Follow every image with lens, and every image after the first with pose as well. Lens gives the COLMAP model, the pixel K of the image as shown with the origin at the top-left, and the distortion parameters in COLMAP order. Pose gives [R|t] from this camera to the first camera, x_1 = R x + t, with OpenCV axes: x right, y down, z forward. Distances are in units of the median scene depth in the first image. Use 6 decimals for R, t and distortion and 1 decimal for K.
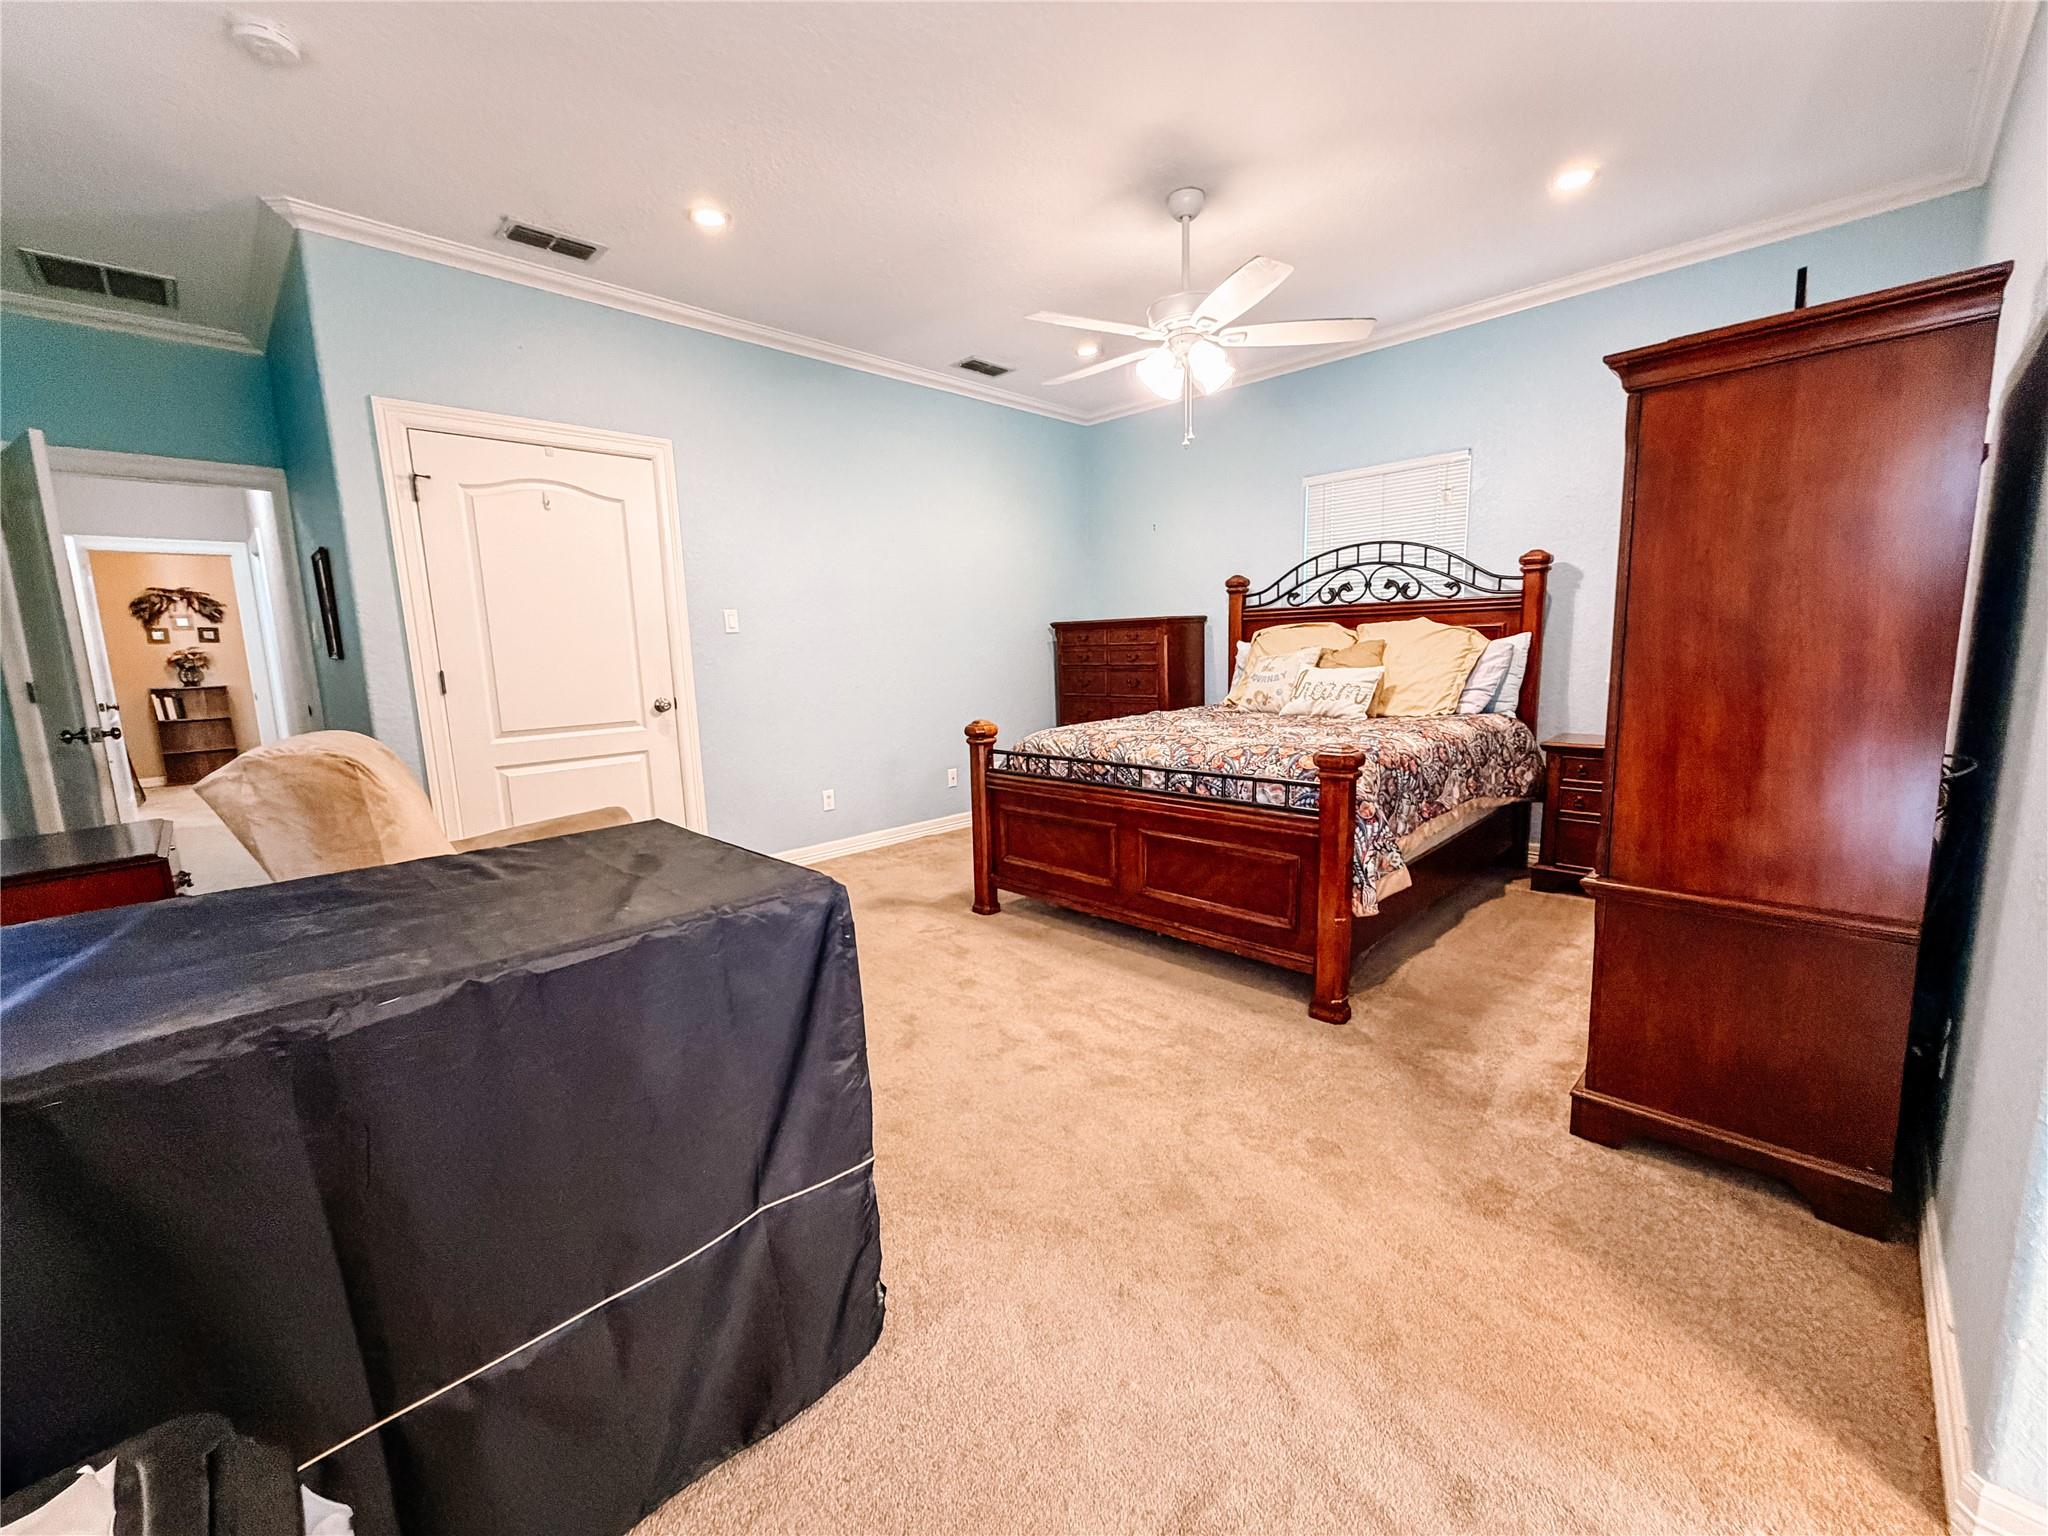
lens RADIAL K [[816.1, 0, 1016.8], [0, 816.1, 765.4], [0, 0, 1]] dist [-0.000673, 0.000054]
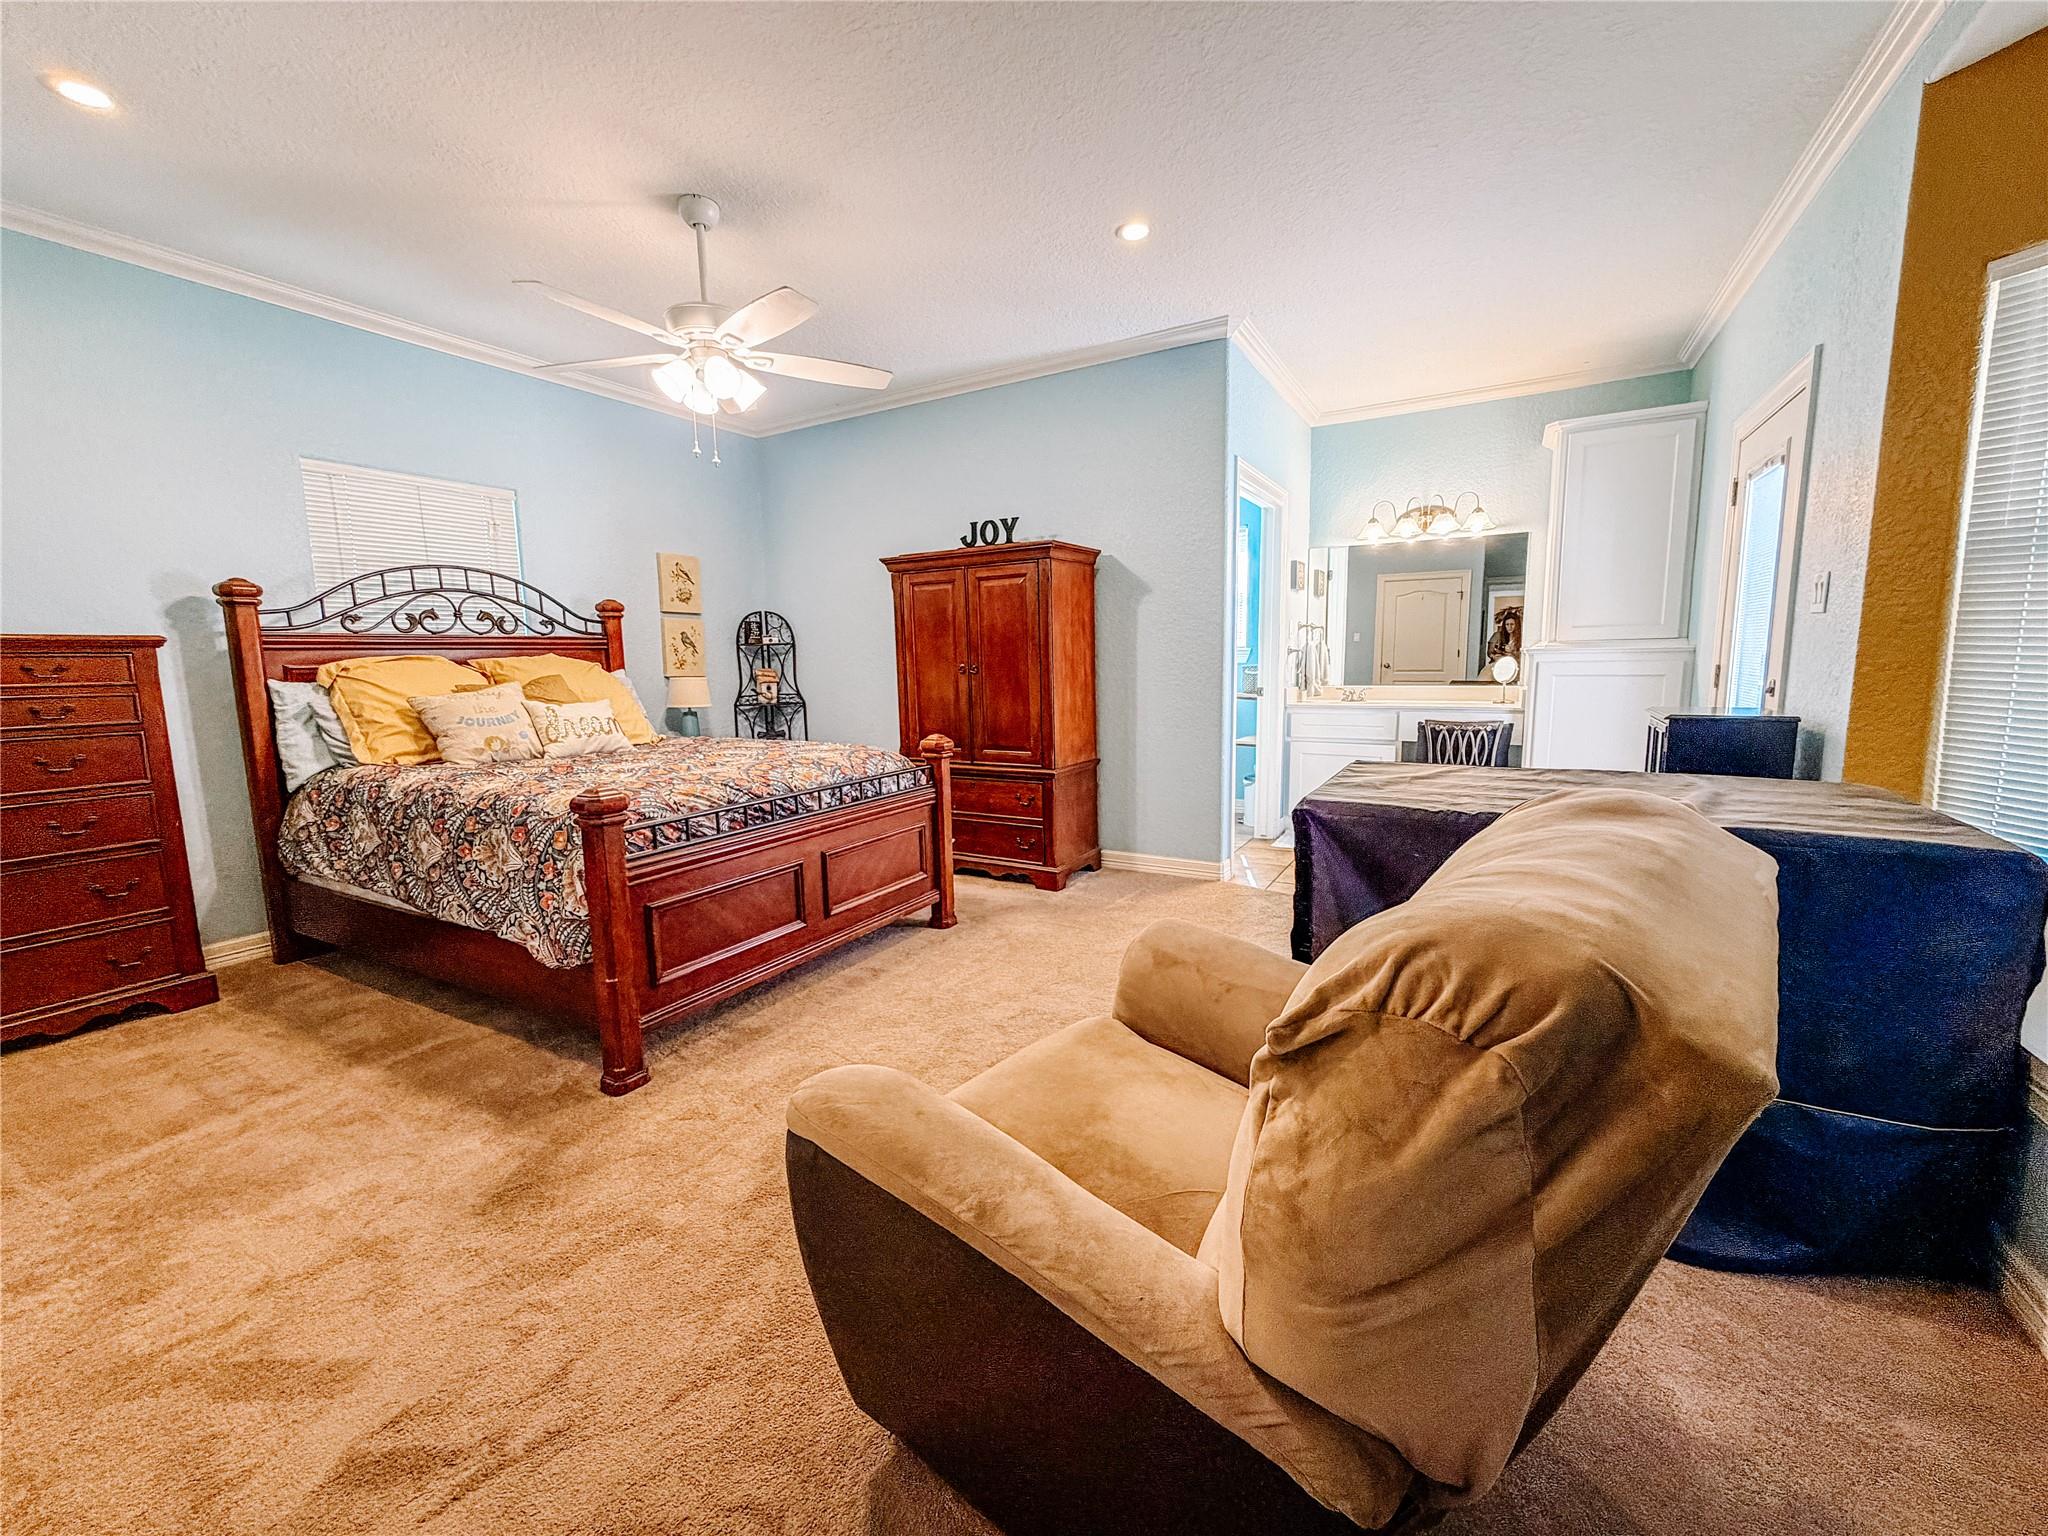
lens RADIAL K [[816.1, 0, 1021.0], [0, 816.1, 764.3], [0, 0, 1]] dist [-0.000673, 0.000054]
pose [[-0.259320, -0.093742, 0.961231, -0.598096], [0.168651, 0.975591, 0.140641, -0.088094], [-0.950952, 0.198584, -0.237180, 0.684026]]
